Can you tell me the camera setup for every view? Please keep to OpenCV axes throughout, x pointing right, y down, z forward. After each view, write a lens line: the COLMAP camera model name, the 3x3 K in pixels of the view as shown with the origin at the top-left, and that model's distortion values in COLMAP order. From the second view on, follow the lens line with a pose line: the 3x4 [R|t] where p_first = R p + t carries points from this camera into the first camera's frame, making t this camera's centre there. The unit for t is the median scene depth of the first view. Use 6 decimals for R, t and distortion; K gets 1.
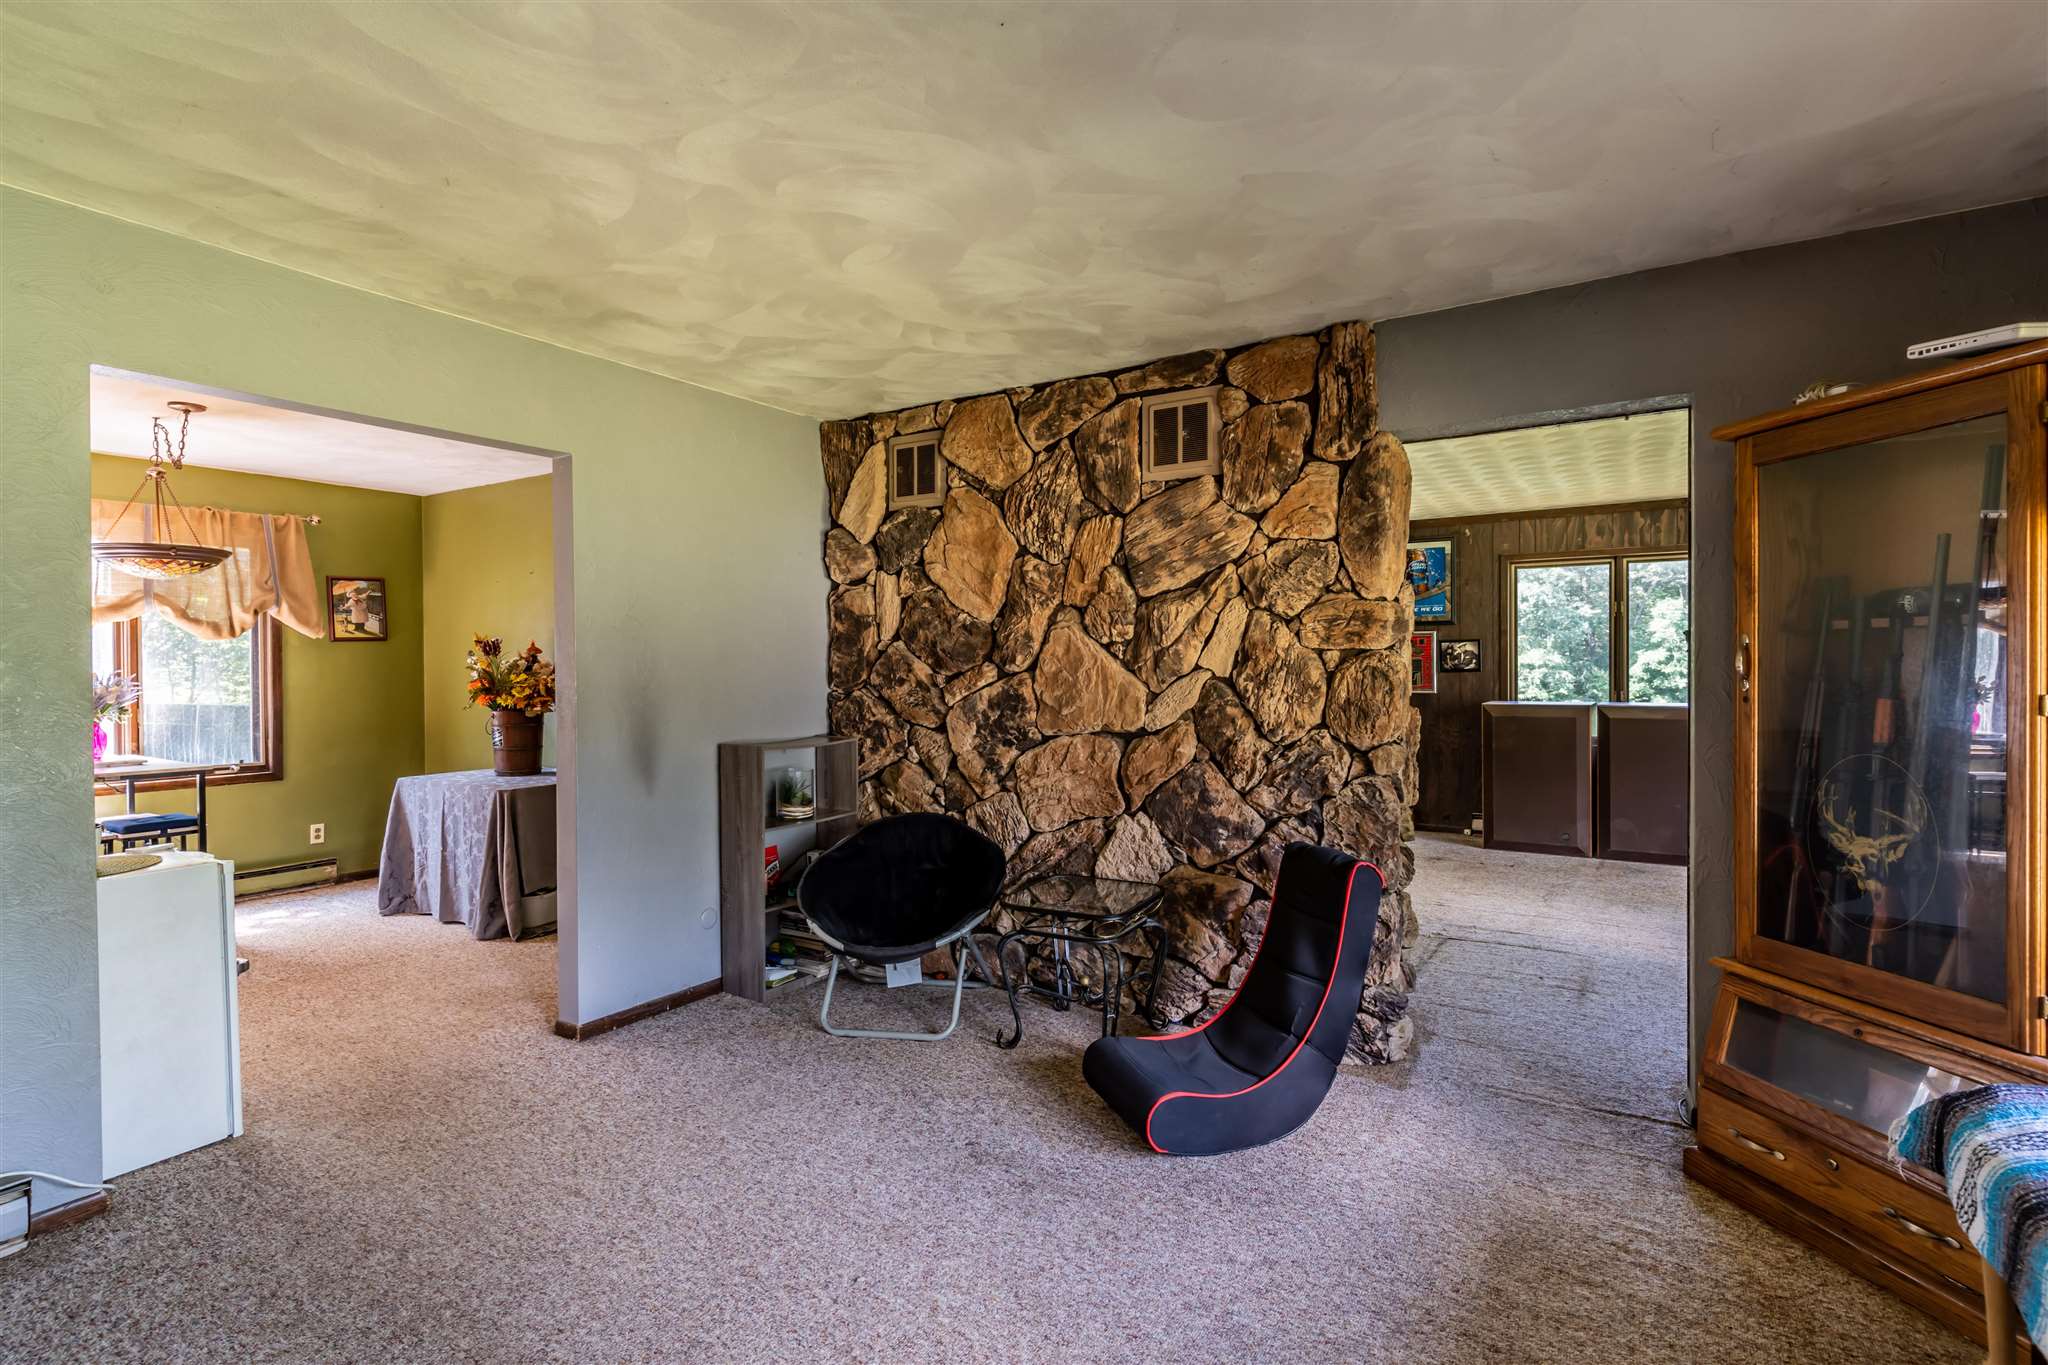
lens RADIAL K [[985.0, 0, 1036.9], [0, 985.0, 665.7], [0, 0, 1]] dist [-0.001454, -0.000371]
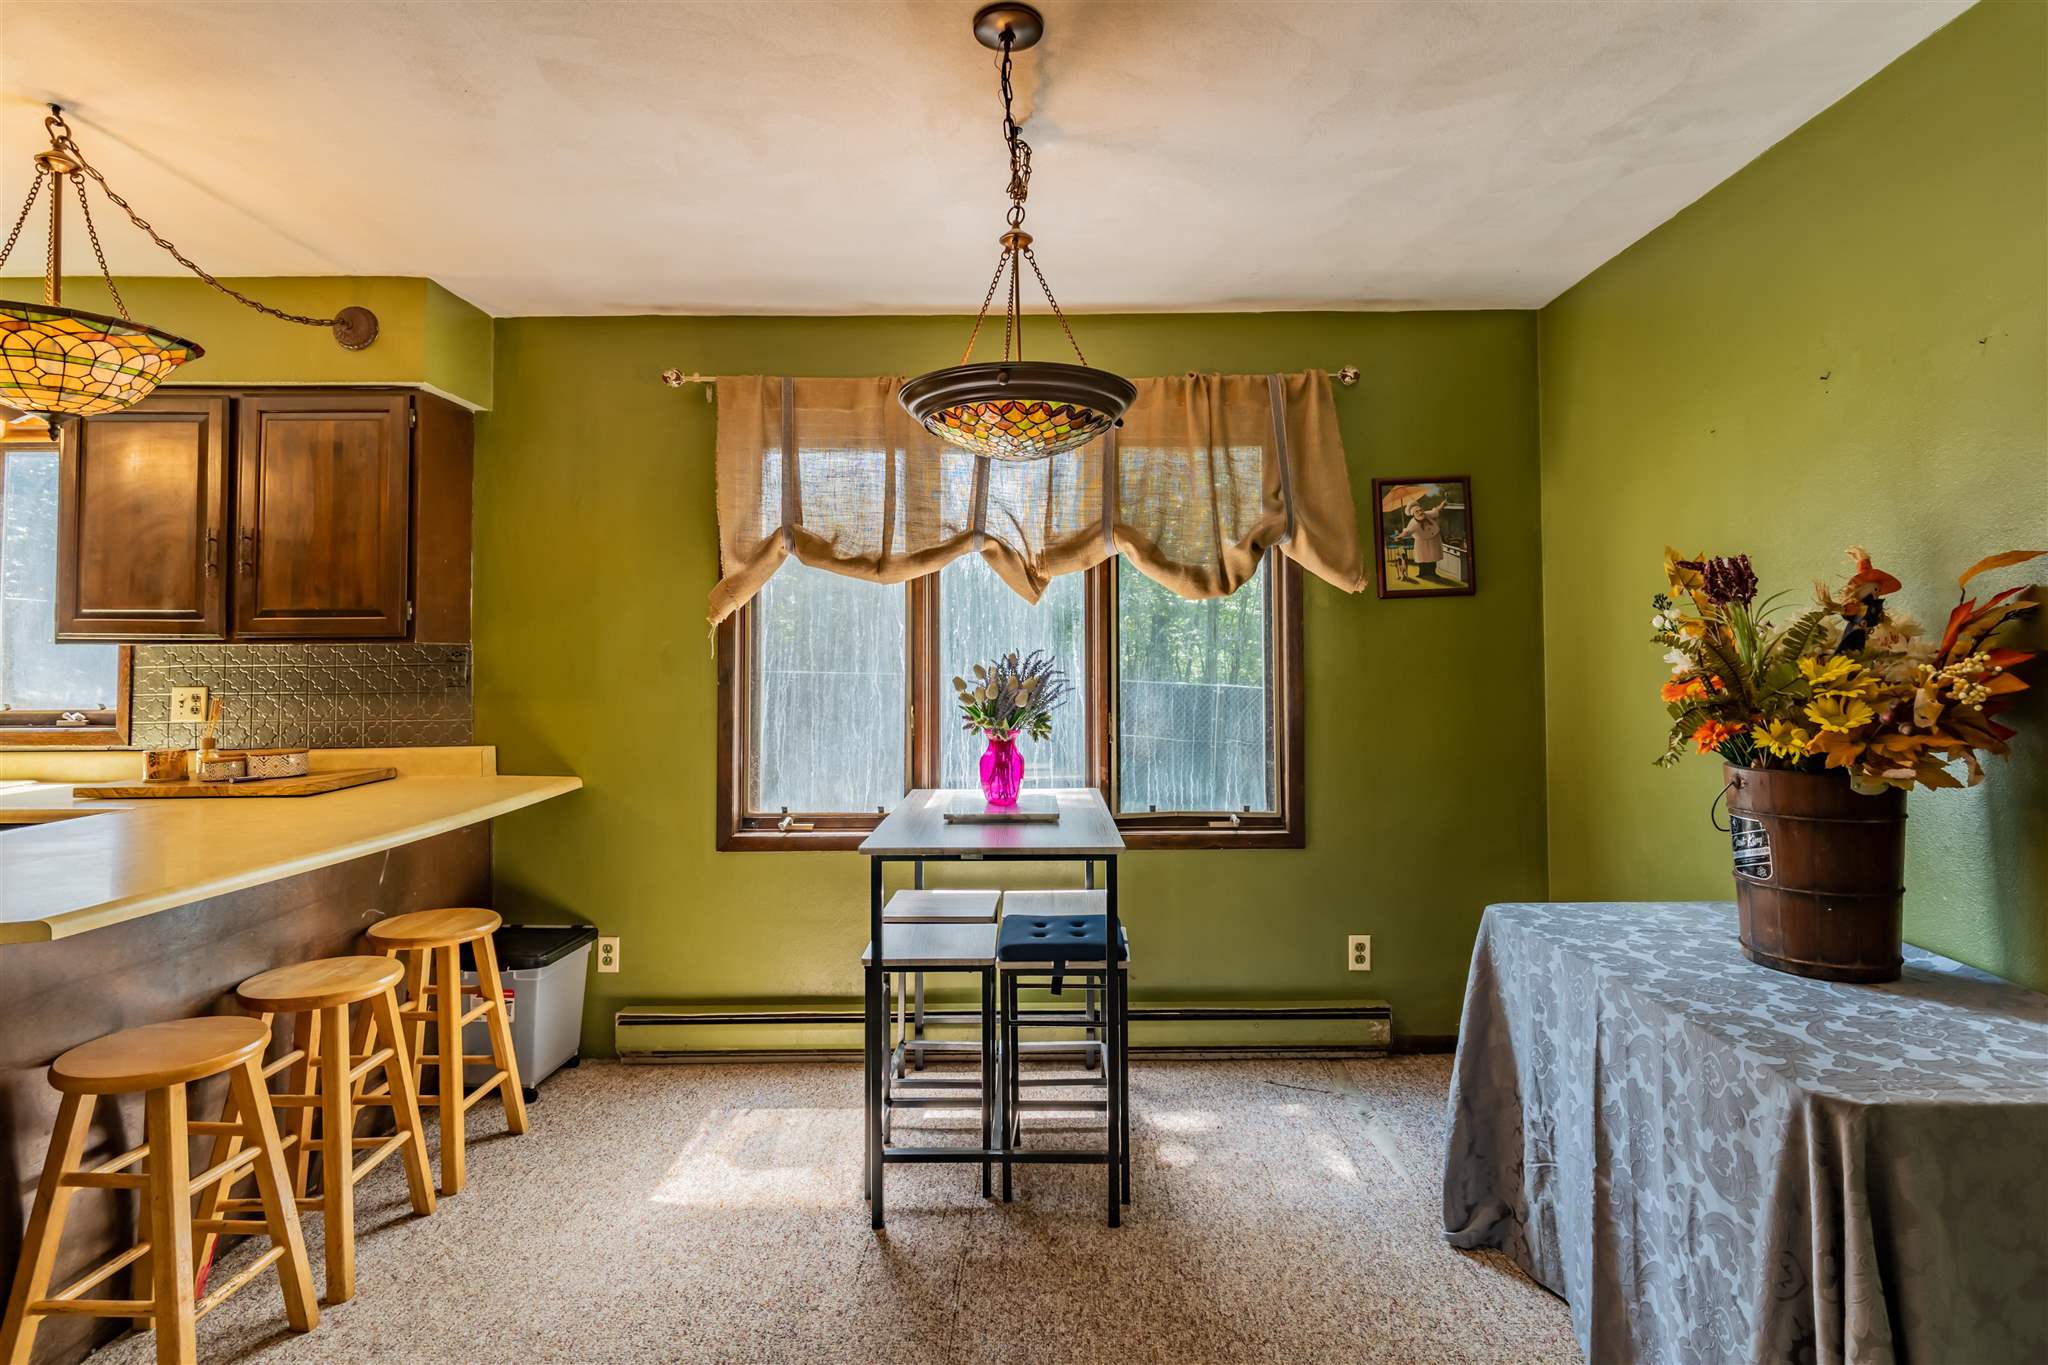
lens RADIAL K [[1028.5, 0, 1028.0], [0, 1028.5, 642.2], [0, 0, 1]] dist [-0.000642, 0.000127]
pose [[0.520230, -0.013207, -0.853924, -0.365410], [0.003215, 0.999904, -0.013506, 0.006920], [0.854020, 0.004281, 0.520222, 0.589417]]
